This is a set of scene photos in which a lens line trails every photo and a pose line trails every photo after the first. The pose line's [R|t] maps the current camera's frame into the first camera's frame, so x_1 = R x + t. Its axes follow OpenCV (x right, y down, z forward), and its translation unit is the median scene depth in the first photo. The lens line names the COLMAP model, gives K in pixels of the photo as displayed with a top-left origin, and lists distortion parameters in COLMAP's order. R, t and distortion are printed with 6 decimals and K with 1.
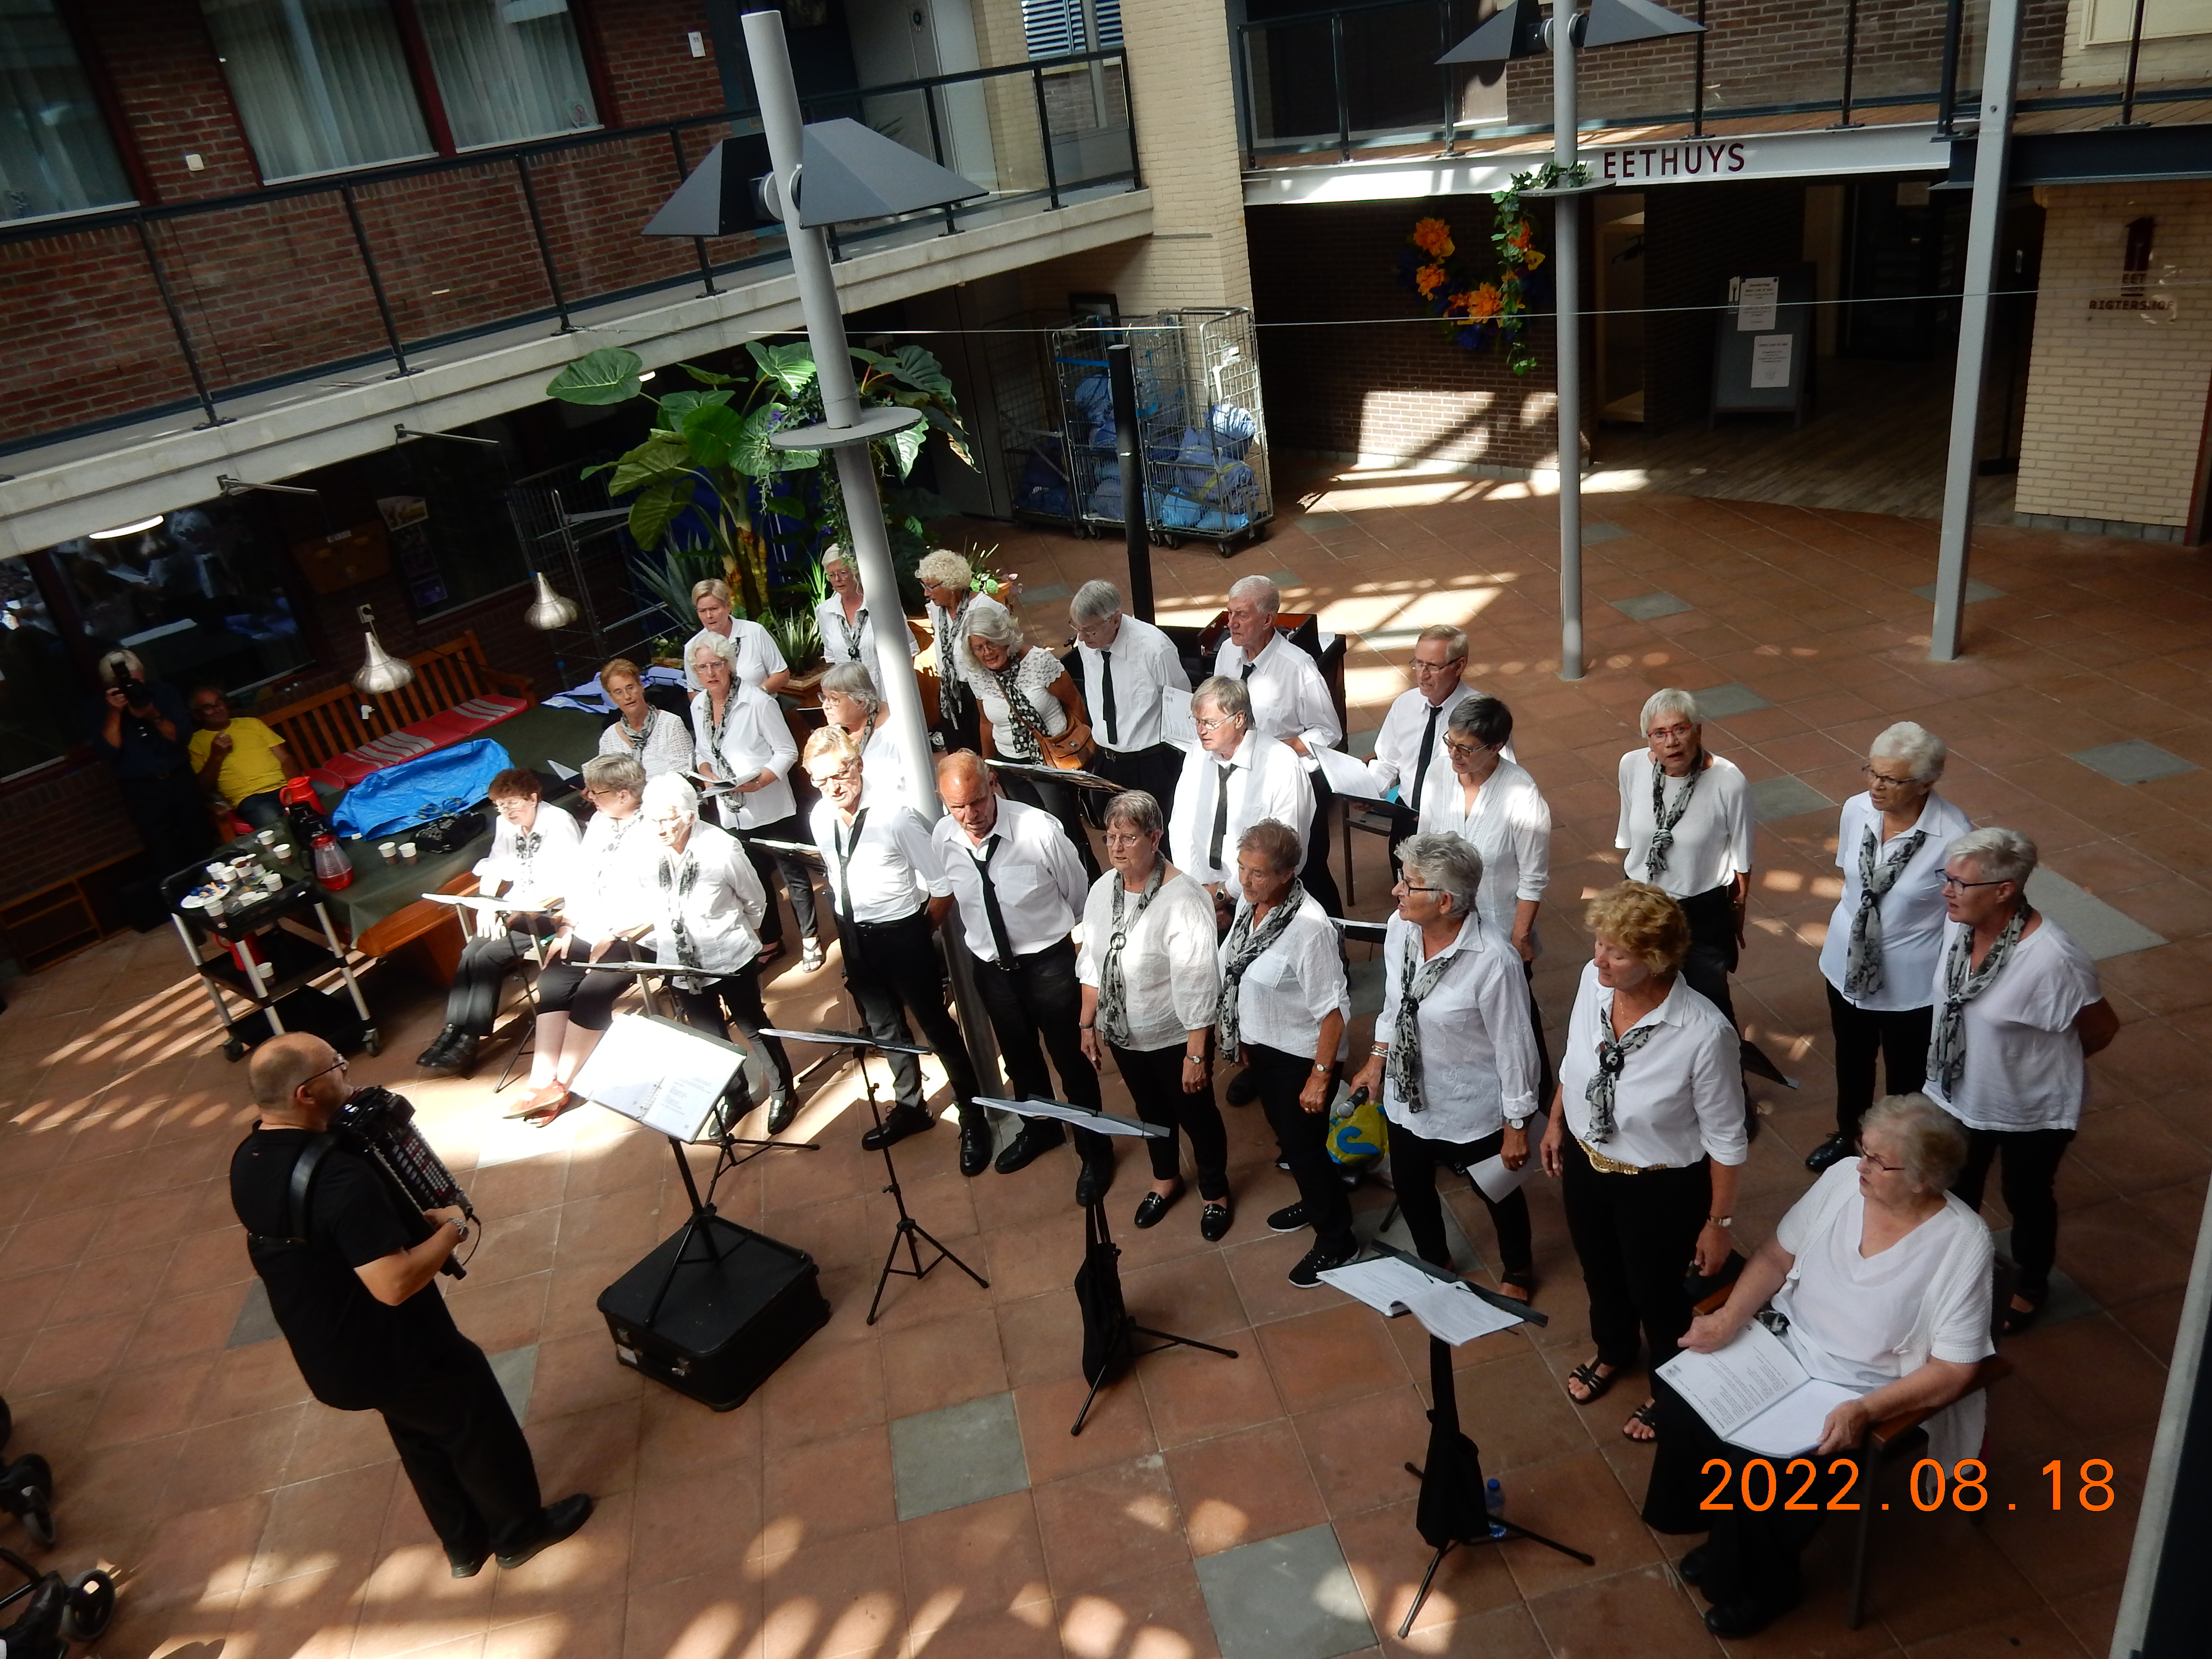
lens RADIAL K [[1614.5, 0, 1106.4], [0, 1614.5, 840.3], [0, 0, 1]] dist [0.010965, -0.002372]
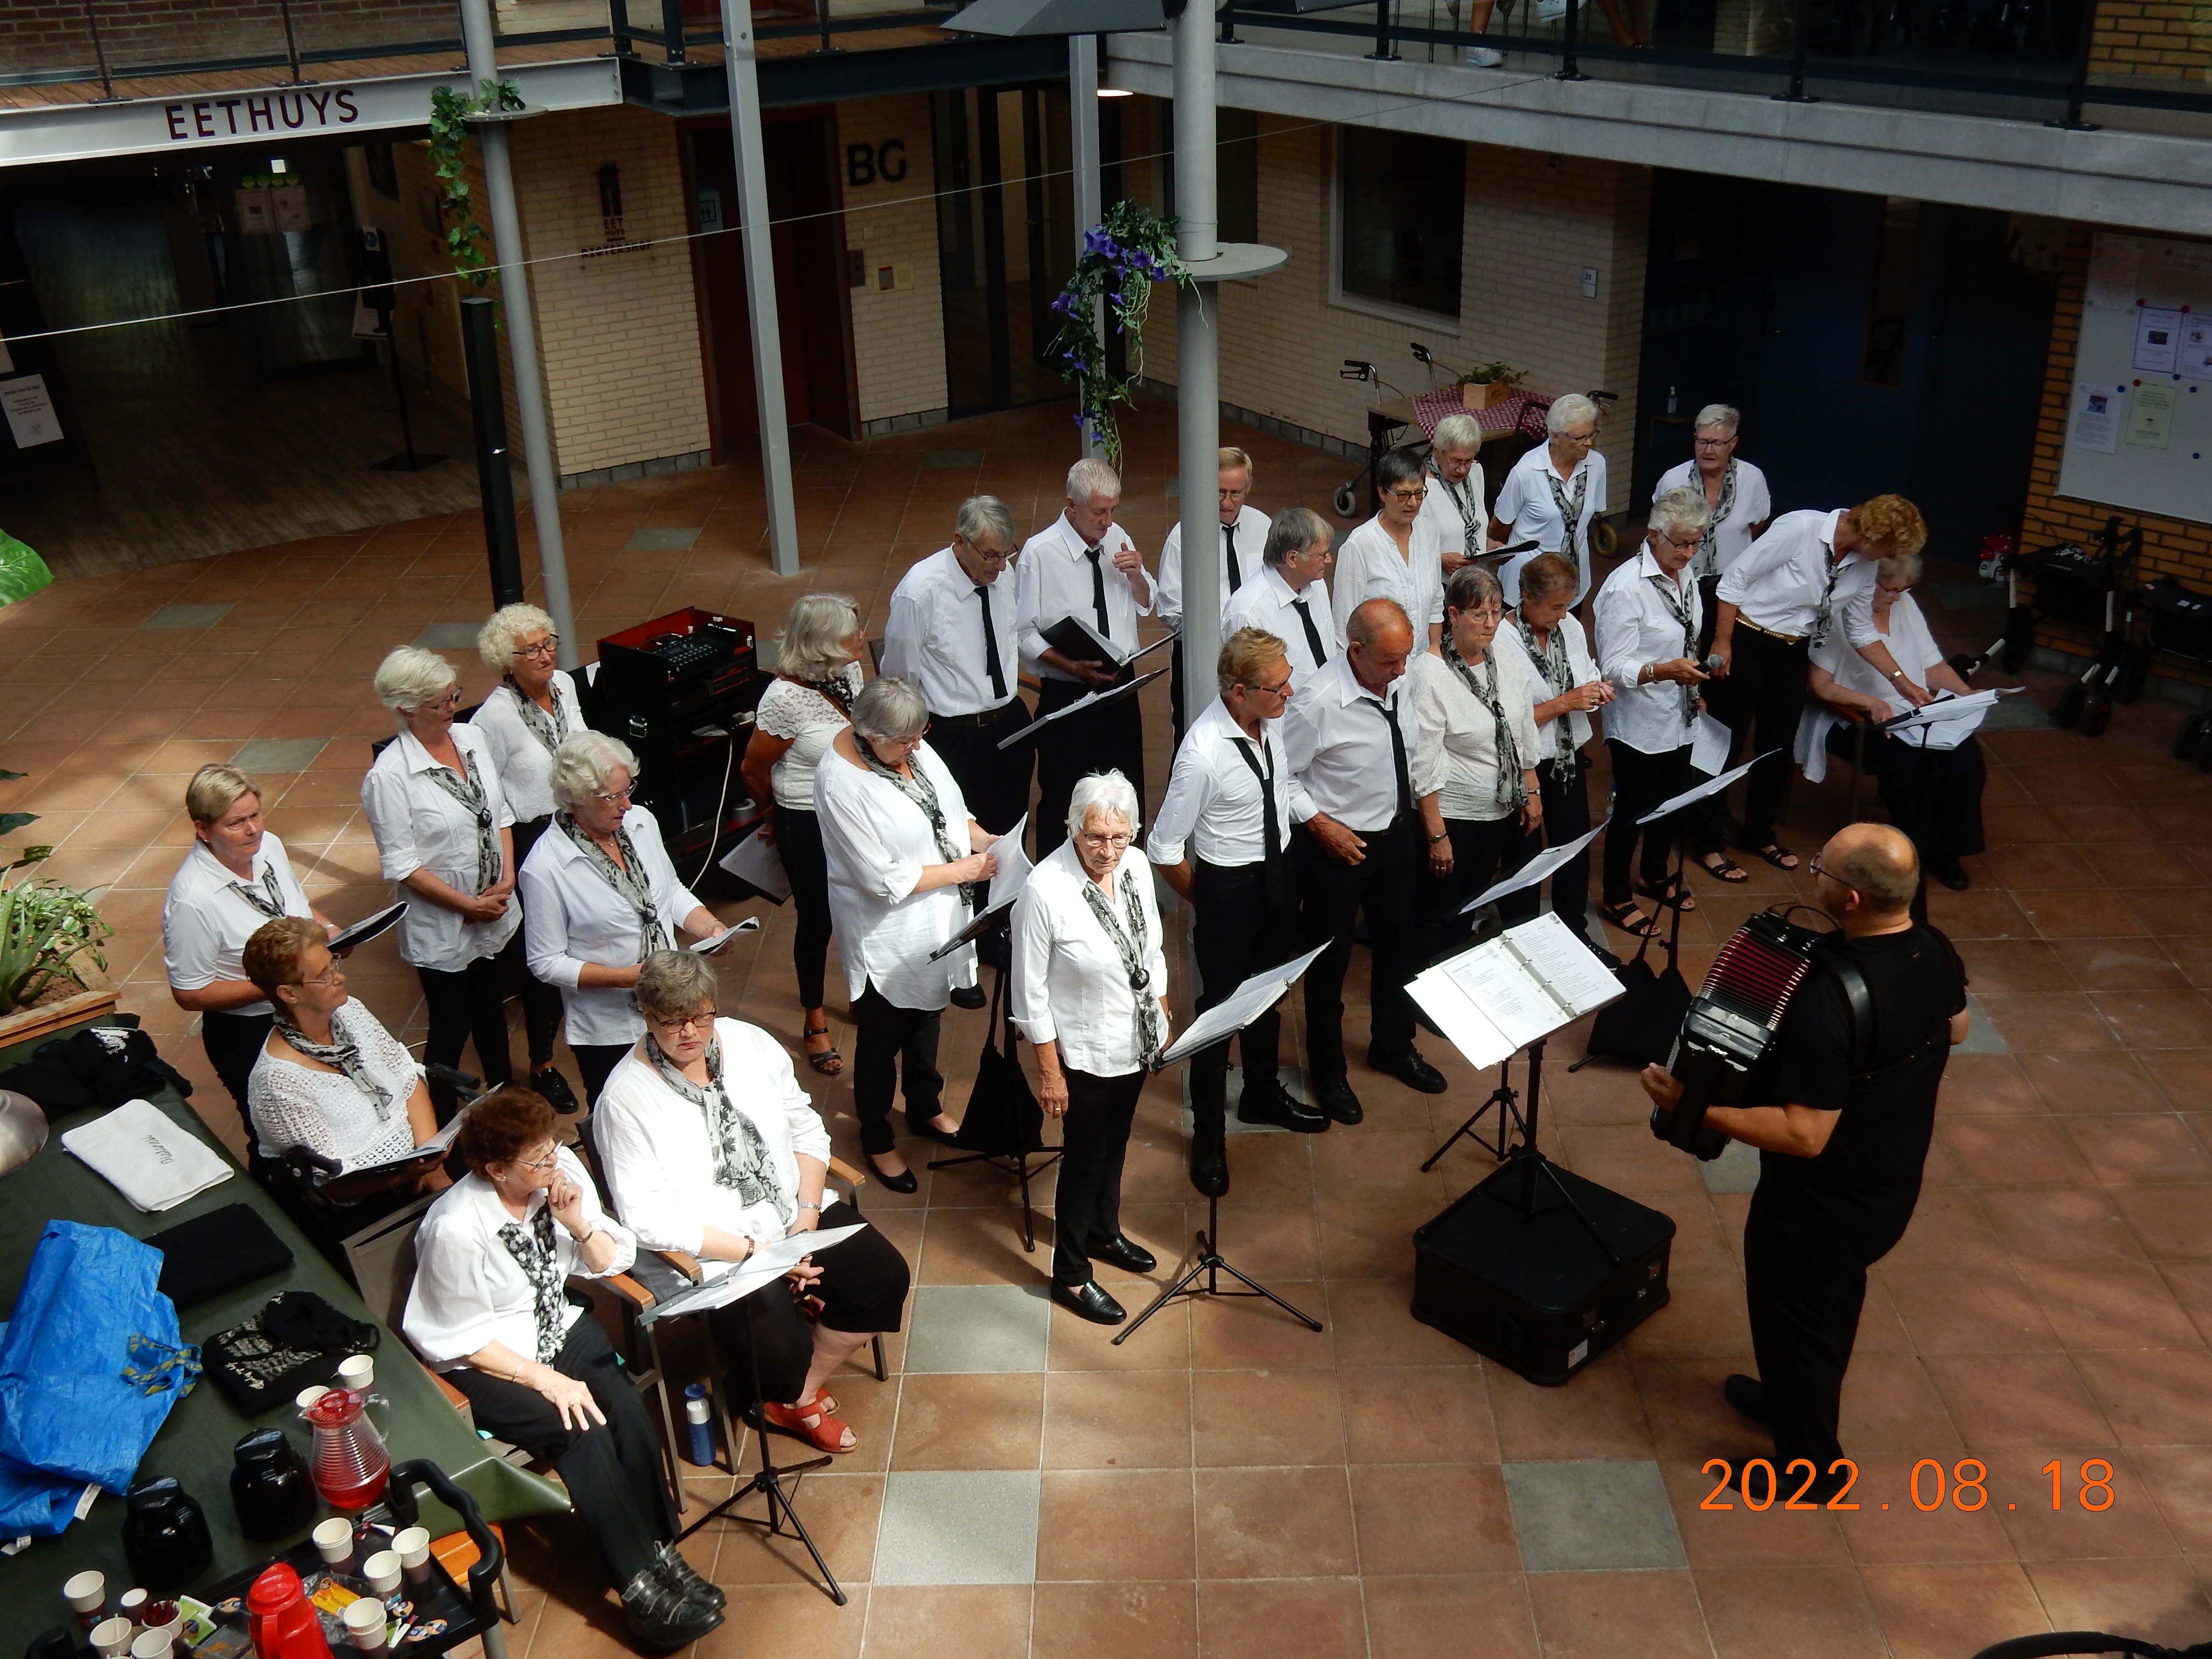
lens RADIAL K [[2271.7, 0, 1166.9], [0, 2271.7, 885.6], [0, 0, 1]] dist [-0.135319, 0.191244]
pose [[0.207723, -0.311545, 0.927249, -0.895602], [0.429599, 0.880671, 0.199656, -0.144364], [-0.878804, 0.356872, 0.316775, 0.515475]]
